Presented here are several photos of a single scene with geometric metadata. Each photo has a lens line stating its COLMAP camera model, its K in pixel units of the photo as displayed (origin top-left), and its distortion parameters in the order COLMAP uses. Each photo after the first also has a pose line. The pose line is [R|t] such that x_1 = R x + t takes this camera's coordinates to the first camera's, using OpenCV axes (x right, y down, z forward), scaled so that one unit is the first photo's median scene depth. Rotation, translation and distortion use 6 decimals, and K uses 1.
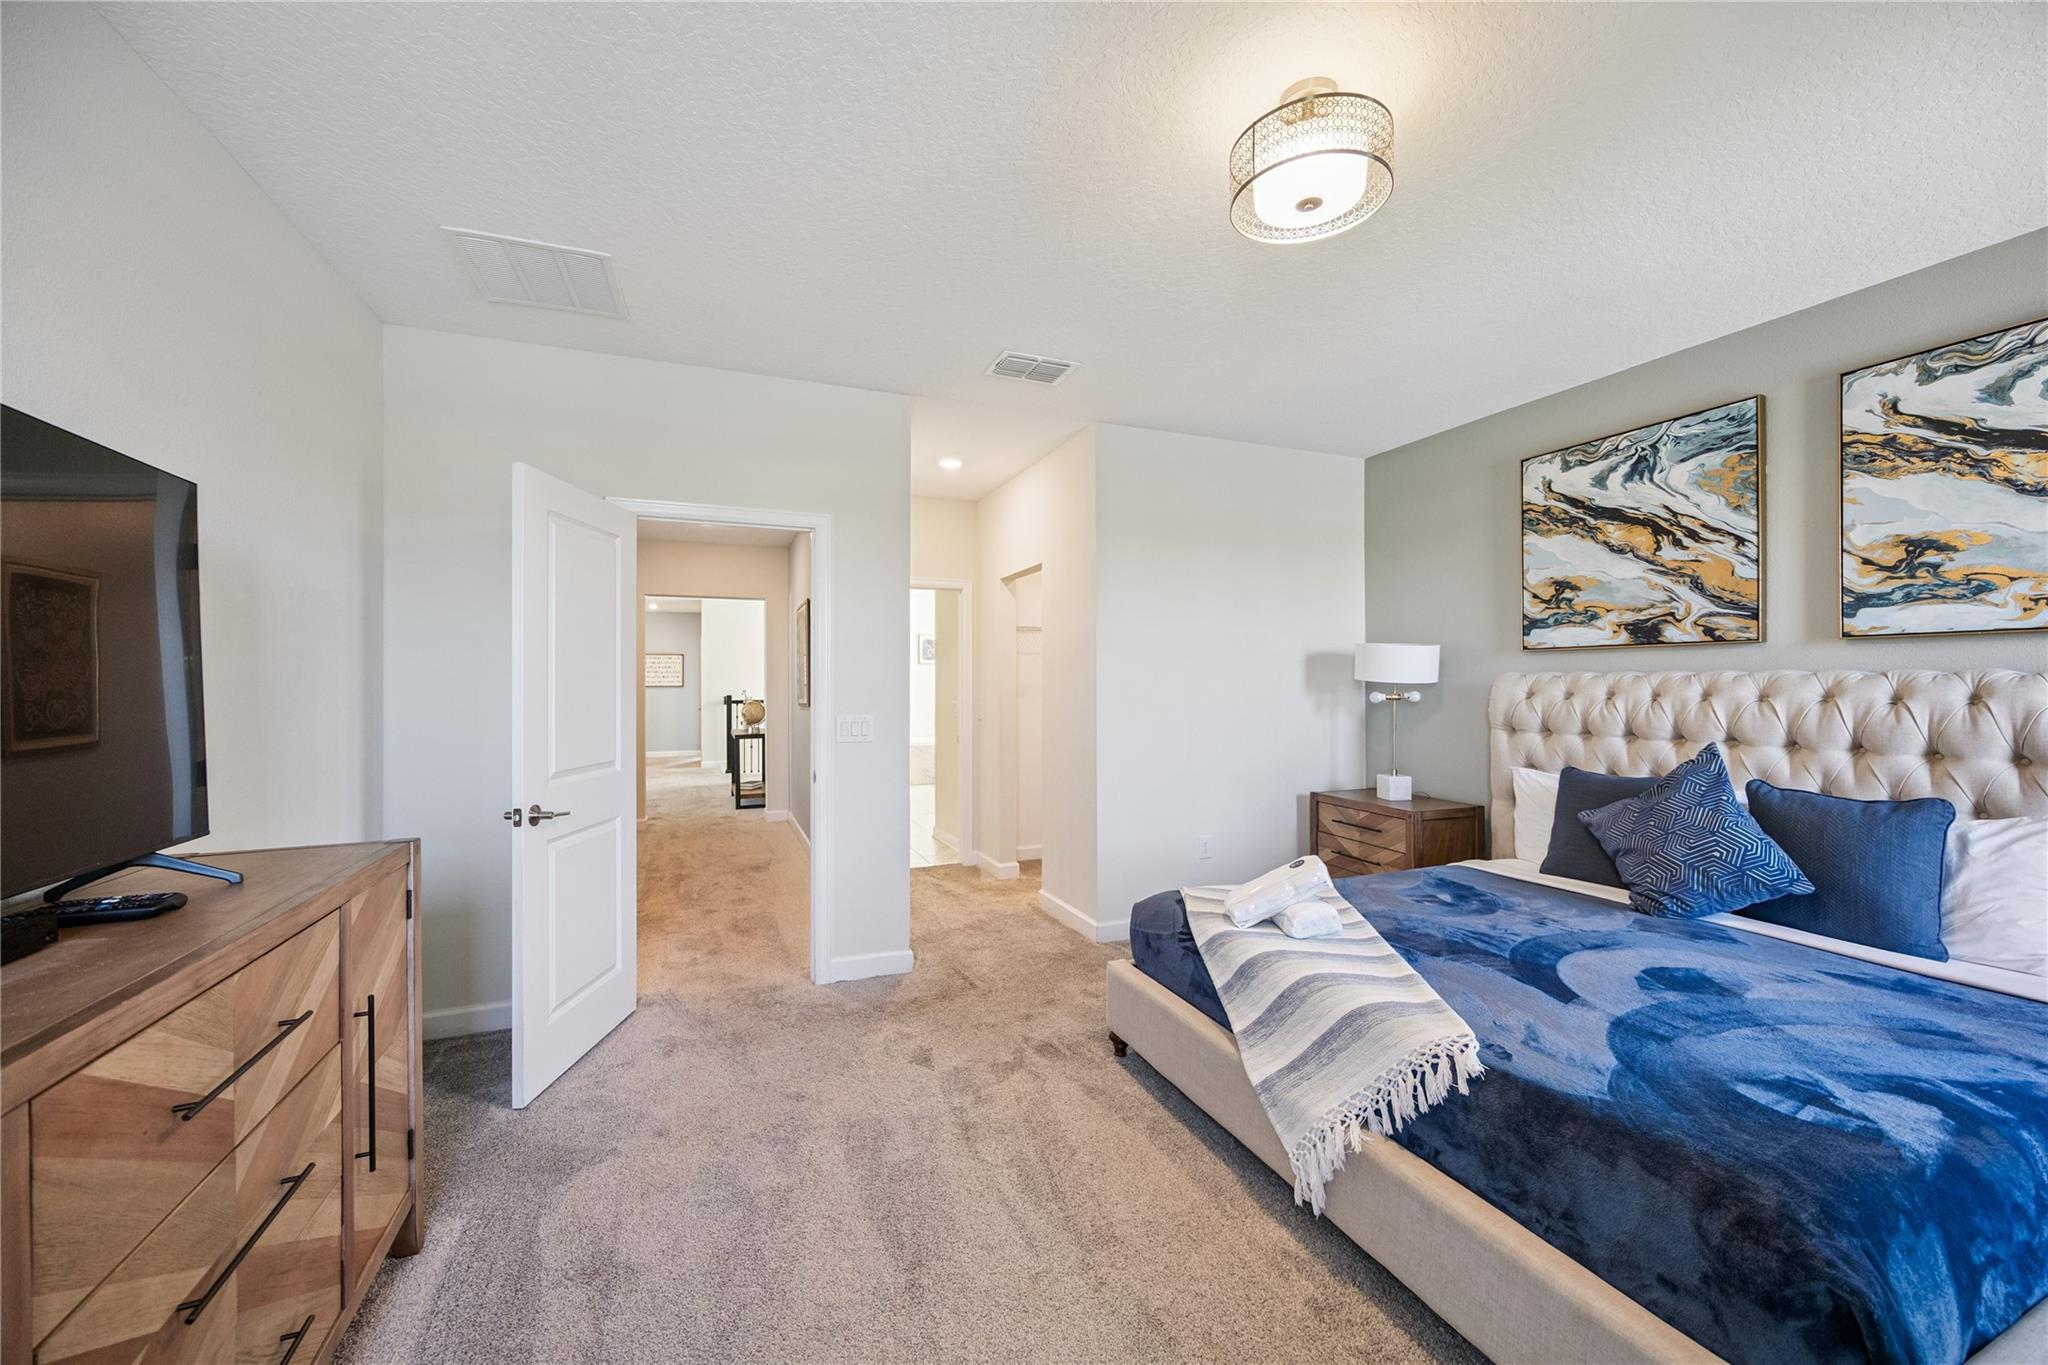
lens RADIAL K [[812.0, 0, 1012.6], [0, 812.0, 690.3], [0, 0, 1]] dist [-0.001161, 0.000349]
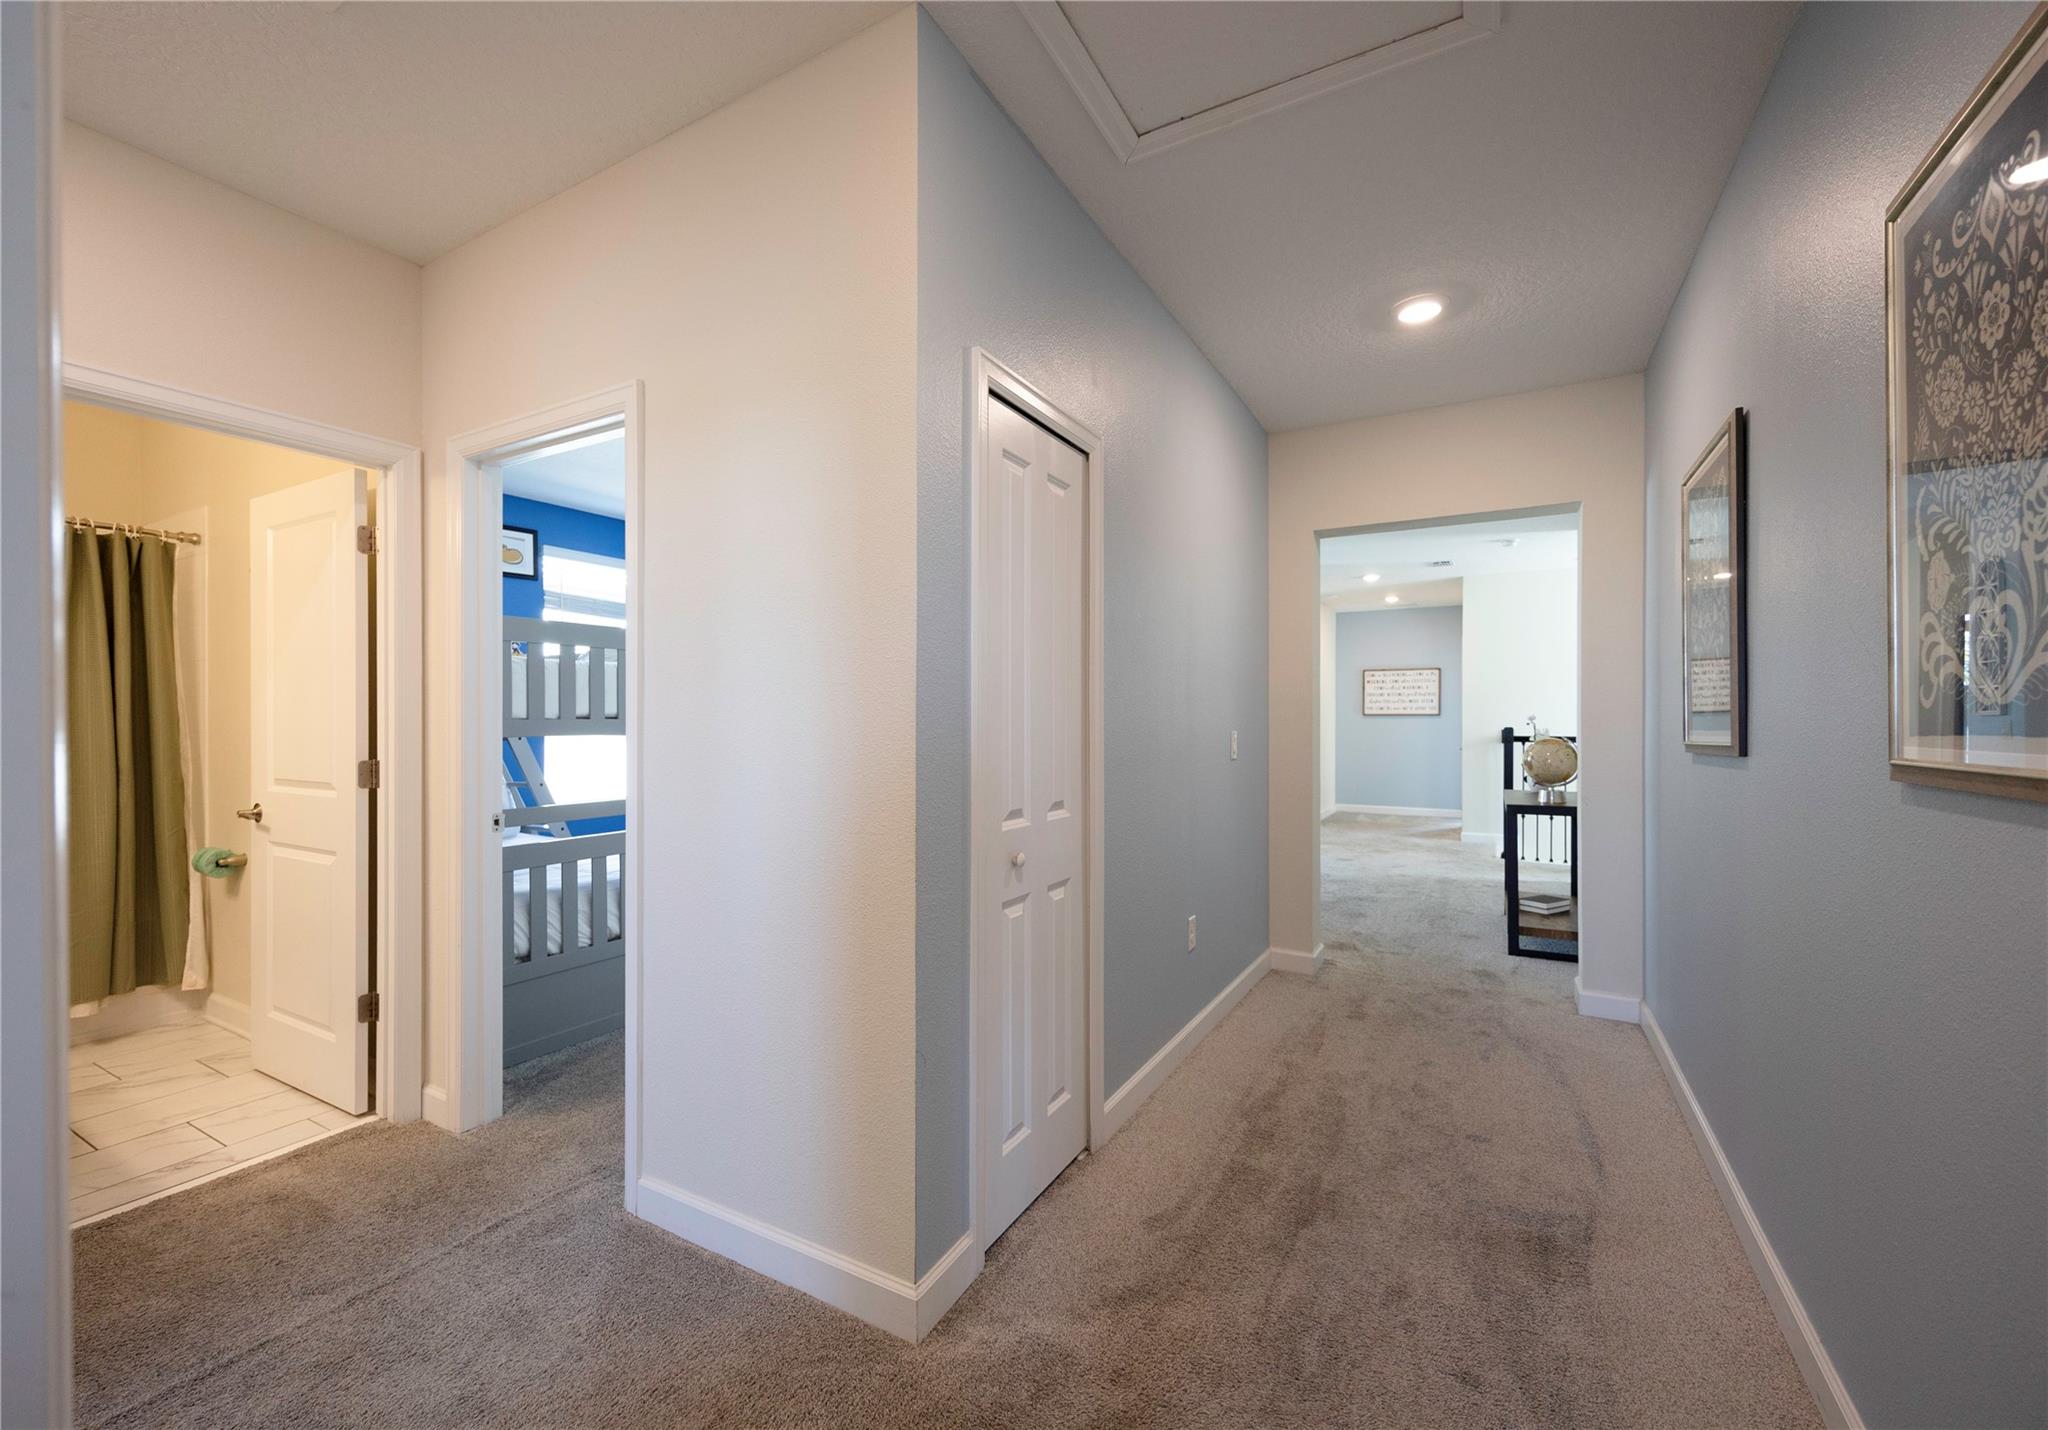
lens RADIAL K [[863.9, 0, 977.4], [0, 863.9, 728.5], [0, 0, 1]] dist [-0.002596, -0.000319]
pose [[0.617516, 0.008424, -0.786513, -0.364517], [-0.005601, 0.999964, 0.006313, 0.018685], [0.786539, 0.000506, 0.617541, 1.197524]]
